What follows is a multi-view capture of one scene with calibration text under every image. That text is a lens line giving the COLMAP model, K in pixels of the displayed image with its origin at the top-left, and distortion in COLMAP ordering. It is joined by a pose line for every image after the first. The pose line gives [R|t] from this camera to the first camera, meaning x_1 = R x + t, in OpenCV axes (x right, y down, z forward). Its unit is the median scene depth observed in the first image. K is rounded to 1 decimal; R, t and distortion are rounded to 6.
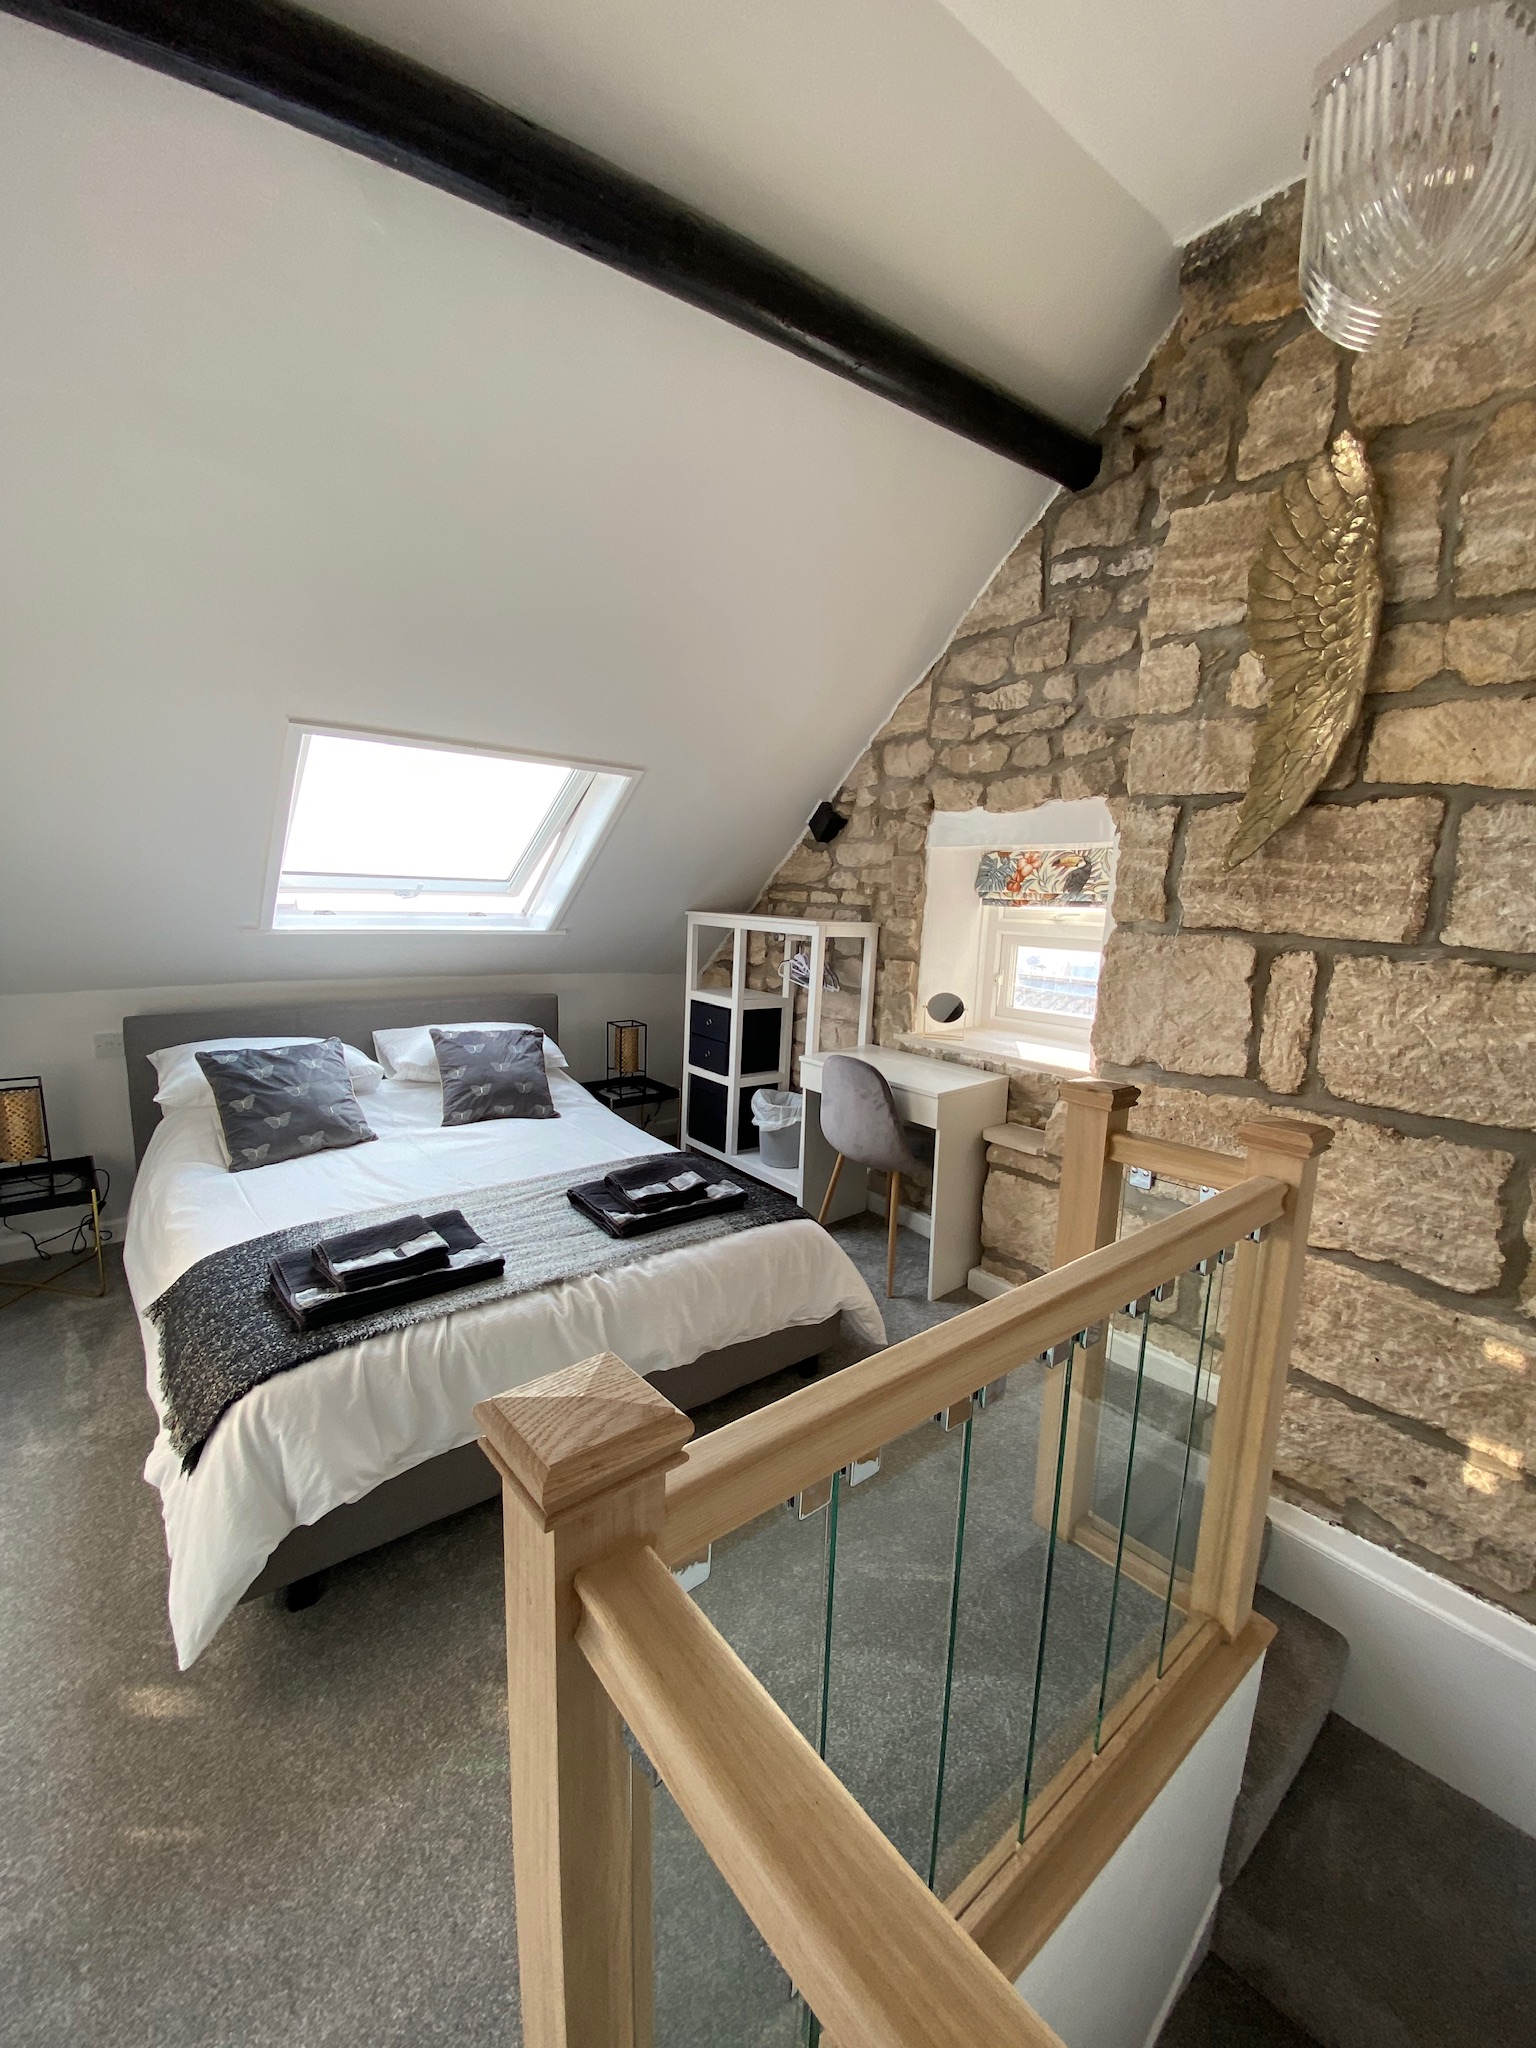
lens RADIAL K [[832.6, 0, 768.0], [0, 832.6, 1024.0], [0, 0, 1]] dist [0.004029, -0.013832]
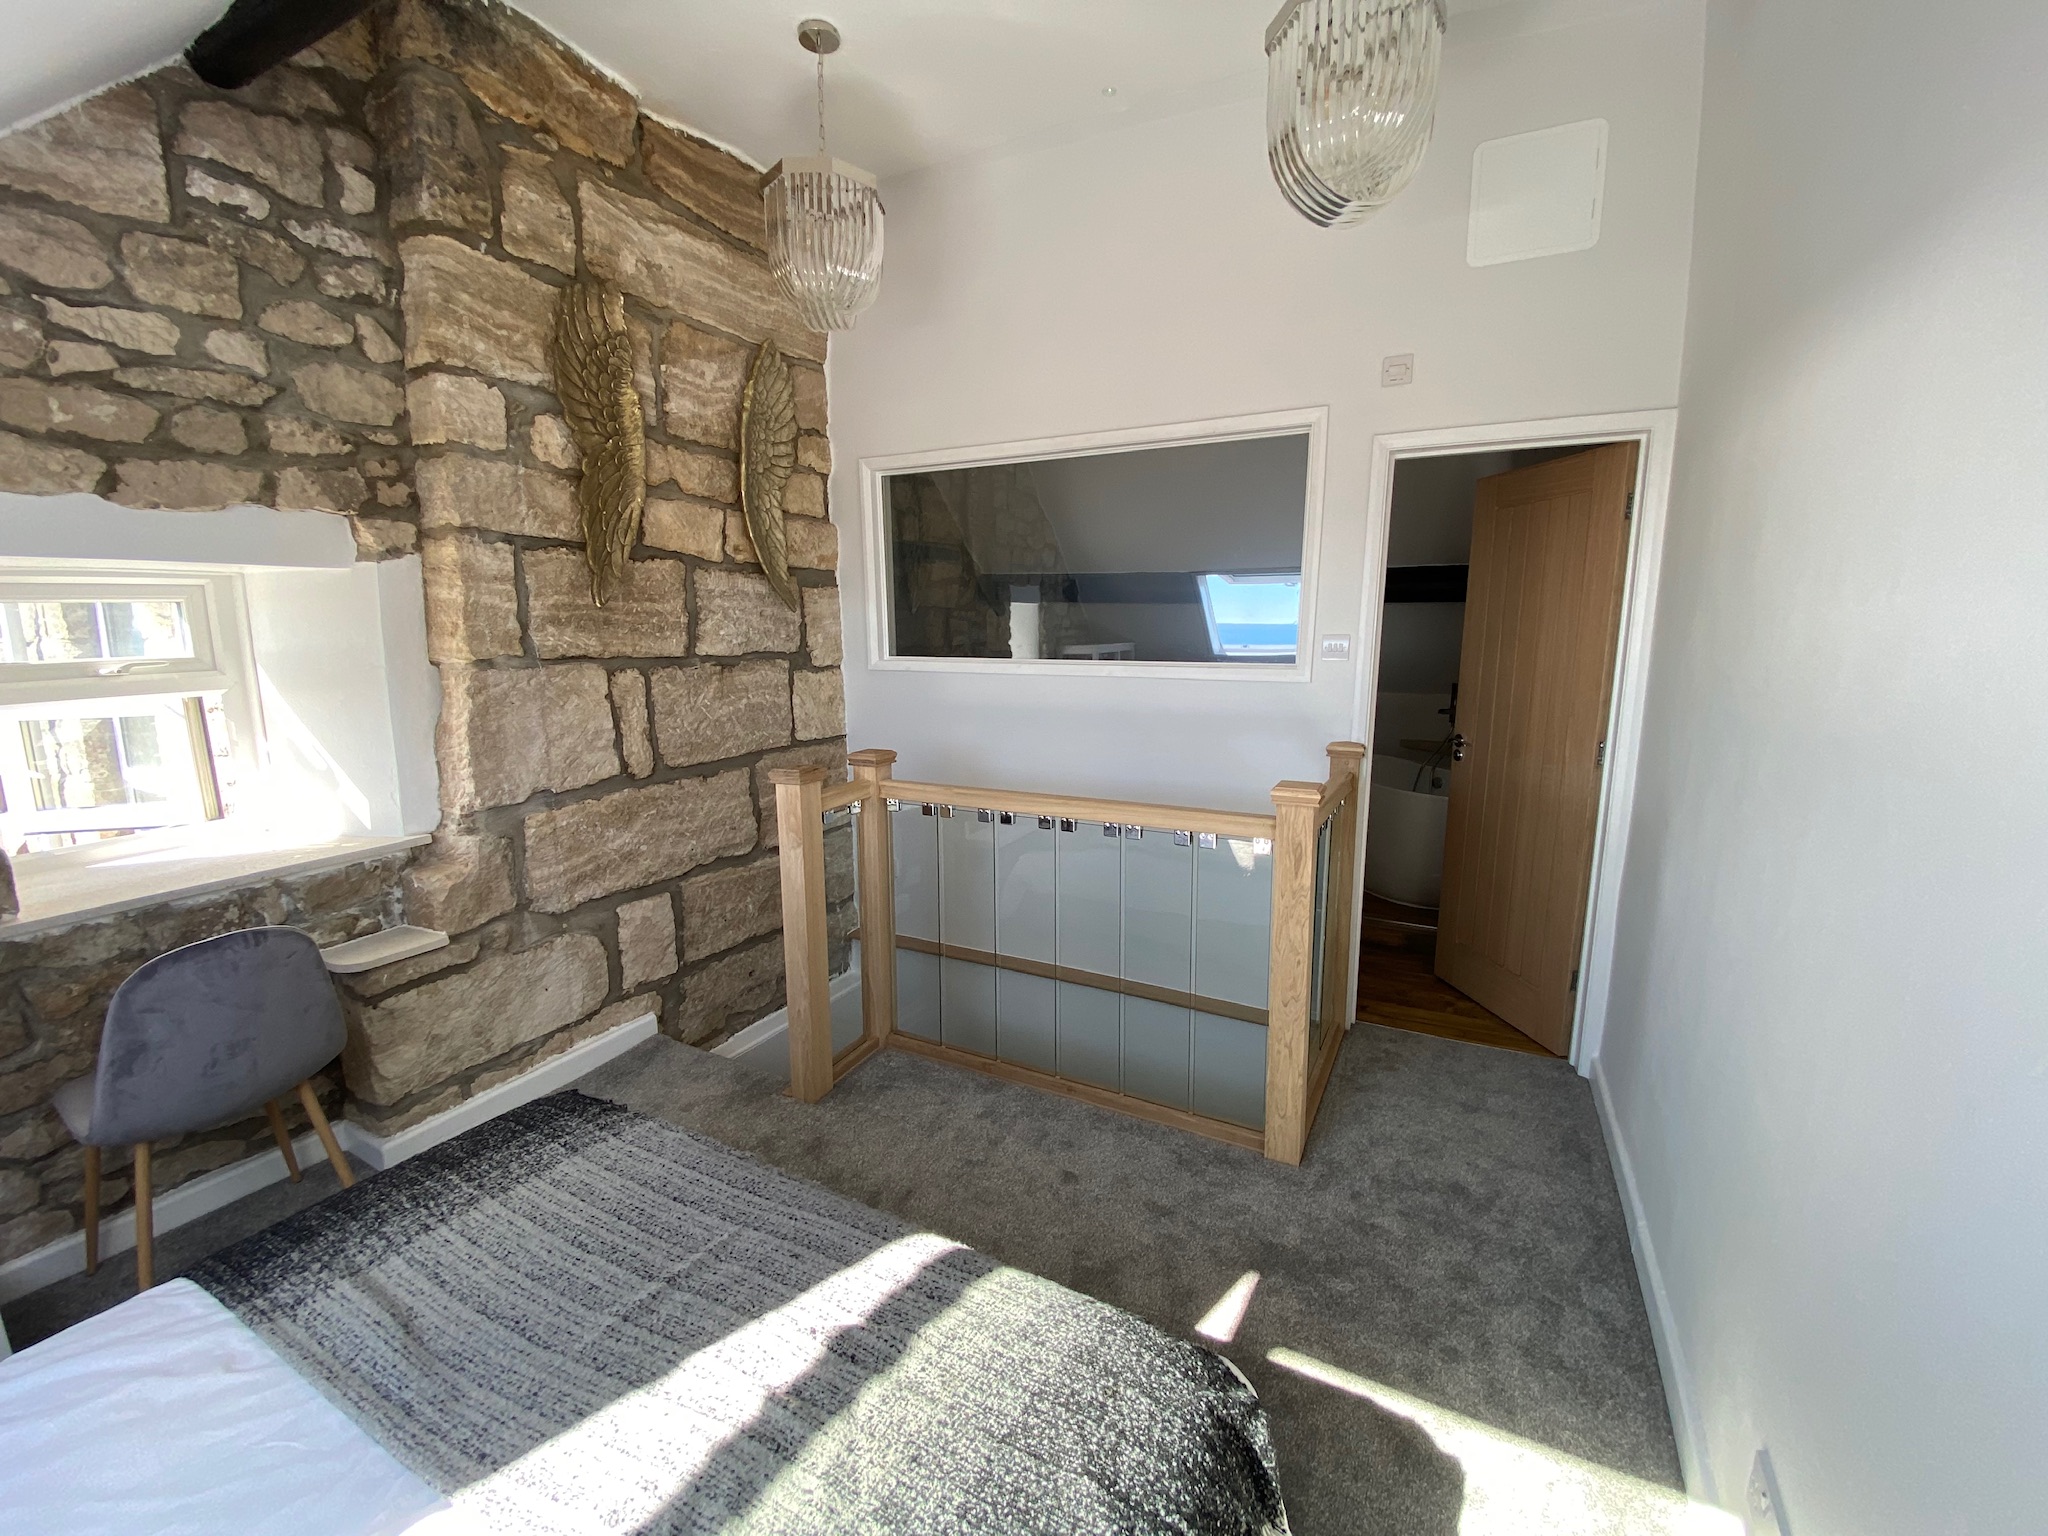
lens RADIAL K [[832.6, 0, 1029.1], [0, 832.6, 757.6], [0, 0, 1]] dist [0.004029, -0.013832]
pose [[-0.392494, -0.171709, 0.903584, -0.761164], [0.140336, 0.959736, 0.243338, -0.171873], [-0.908986, 0.222314, -0.352593, 0.857226]]
